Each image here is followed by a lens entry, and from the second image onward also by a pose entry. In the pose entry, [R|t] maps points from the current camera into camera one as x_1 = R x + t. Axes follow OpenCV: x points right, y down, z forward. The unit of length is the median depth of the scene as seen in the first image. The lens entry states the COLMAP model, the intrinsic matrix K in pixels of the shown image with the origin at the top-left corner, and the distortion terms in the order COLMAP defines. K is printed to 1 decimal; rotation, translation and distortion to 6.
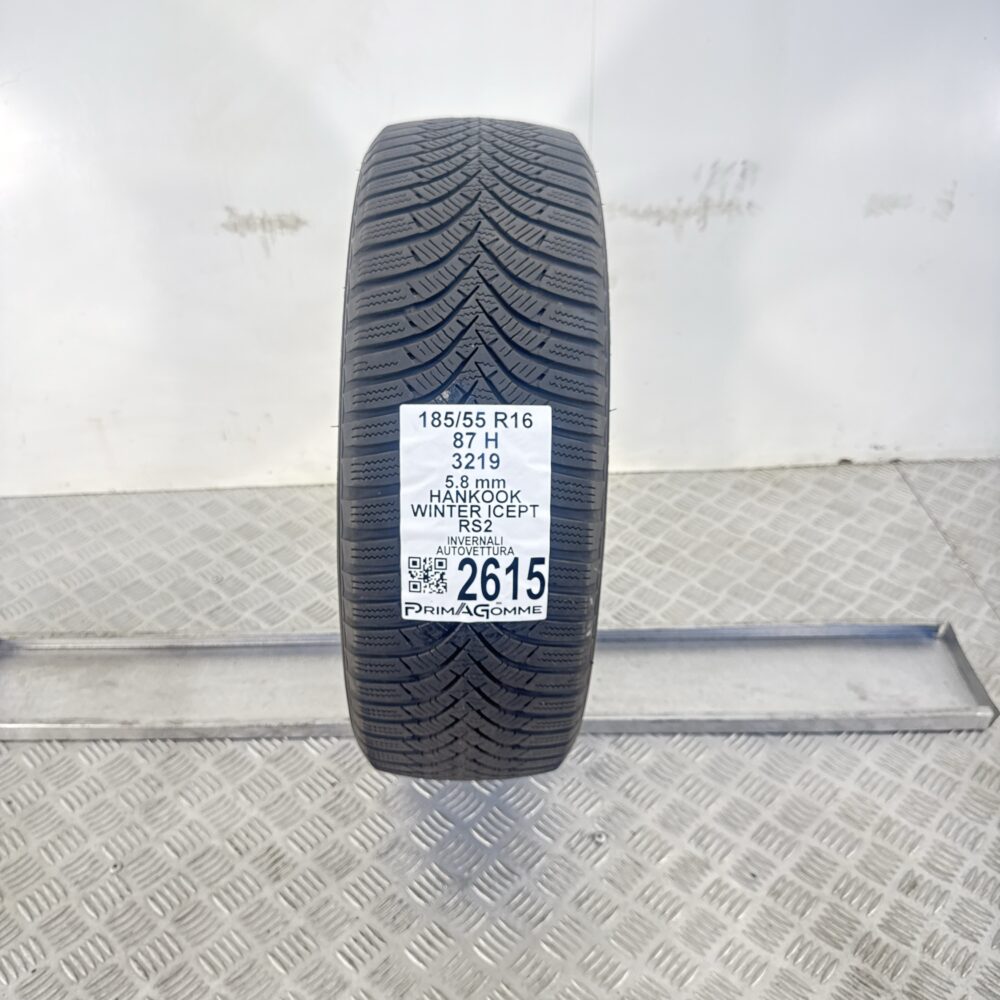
lens RADIAL K [[925.7, 0, 500.0], [0, 925.7, 500.0], [0, 0, 1]] dist [0.076952, -0.002821]
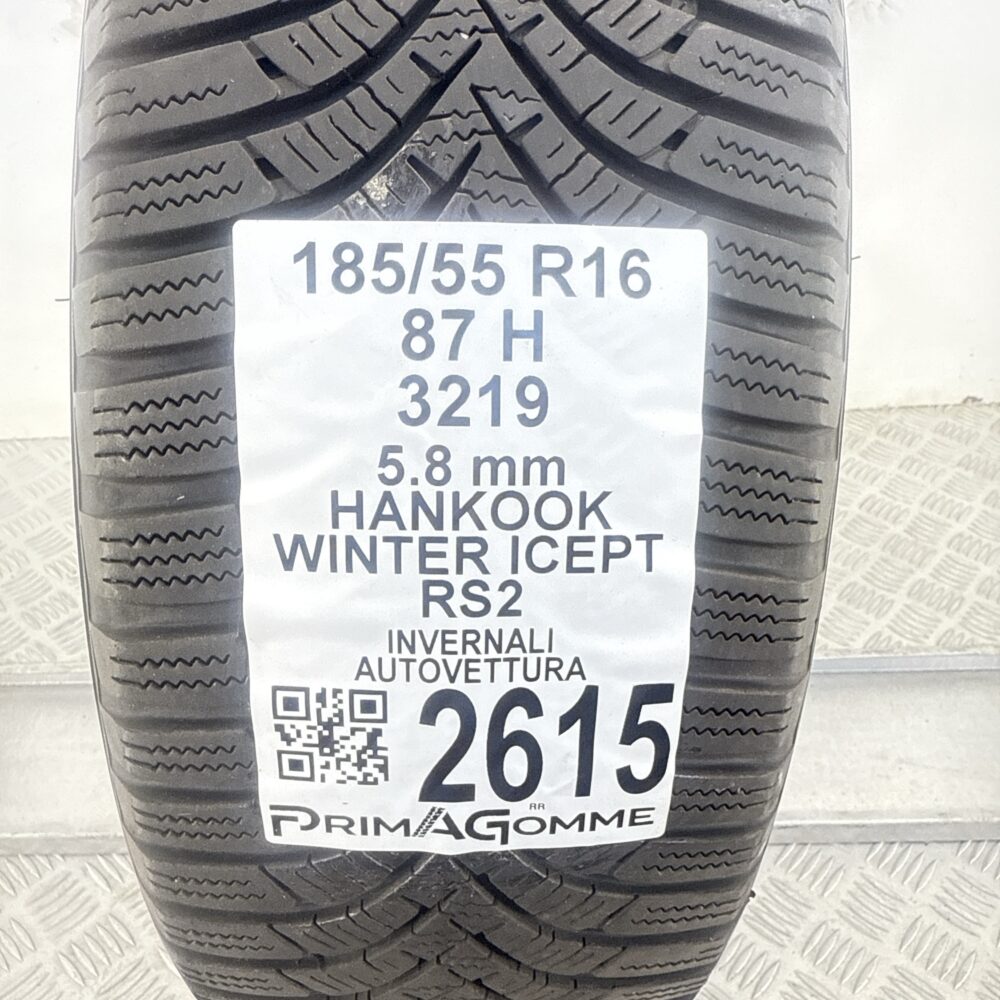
lens RADIAL K [[990.5, 0, 500.0], [0, 990.5, 500.0], [0, 0, 1]] dist [0.003137, 0.002782]
pose [[0.999881, 0.001670, 0.015307, -0.021997], [-0.002605, 0.998120, 0.061240, -0.028602], [-0.015176, -0.061273, 0.998006, 0.650490]]
